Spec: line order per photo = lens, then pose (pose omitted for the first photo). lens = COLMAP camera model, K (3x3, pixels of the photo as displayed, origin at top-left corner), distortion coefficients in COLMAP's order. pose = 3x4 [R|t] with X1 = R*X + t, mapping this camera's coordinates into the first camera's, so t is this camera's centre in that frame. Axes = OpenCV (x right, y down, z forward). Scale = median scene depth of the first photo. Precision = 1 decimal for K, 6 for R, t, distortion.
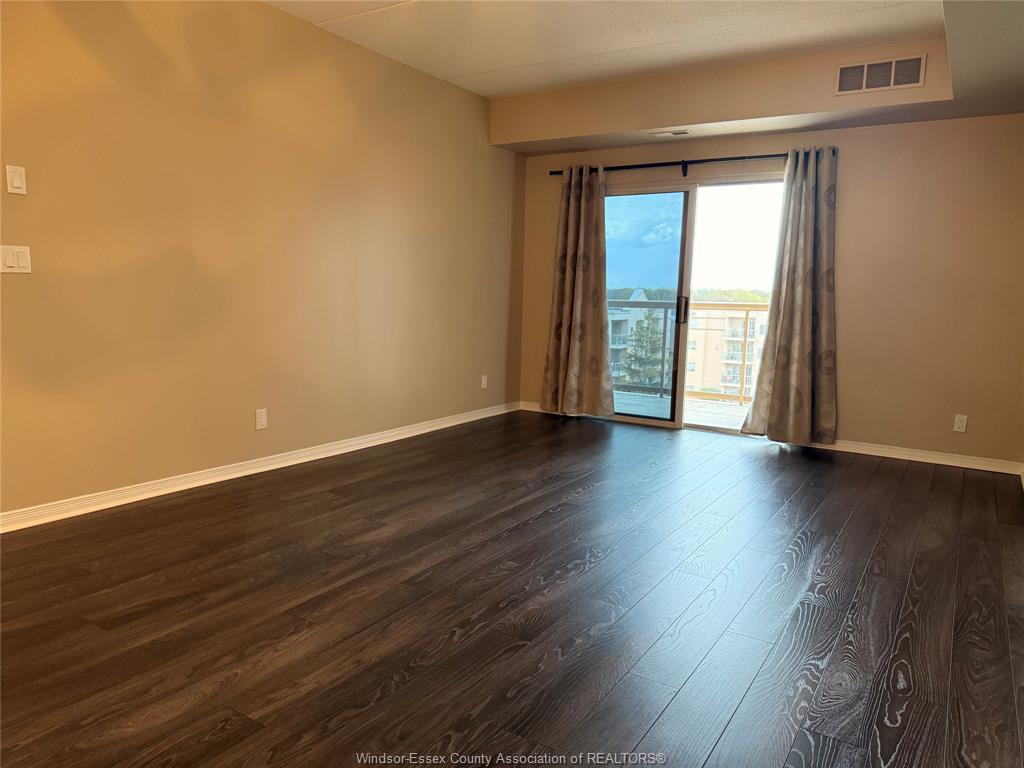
lens RADIAL K [[718.7, 0, 513.6], [0, 718.7, 383.4], [0, 0, 1]] dist [0.052613, -0.067264]
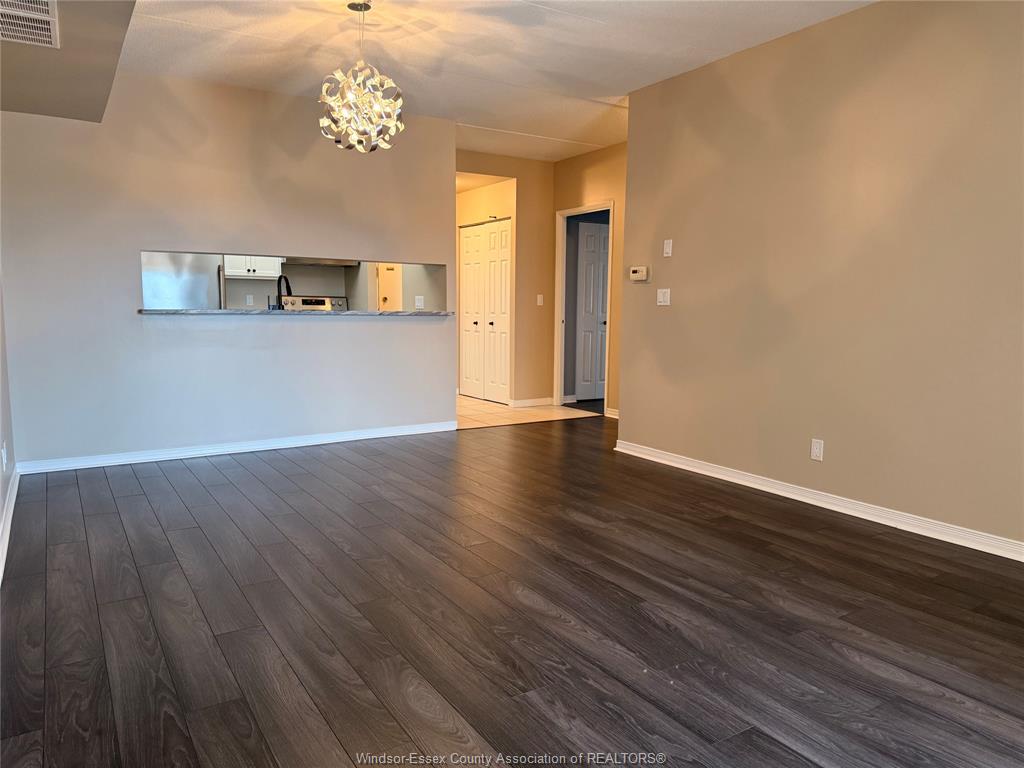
lens RADIAL K [[718.7, 0, 514.4], [0, 718.7, 385.5], [0, 0, 1]] dist [0.052613, -0.067264]
pose [[-0.432634, 0.071748, -0.898710, 0.645315], [-0.134530, 0.980531, 0.143043, -0.111371], [0.891476, 0.182789, -0.414558, 0.970126]]
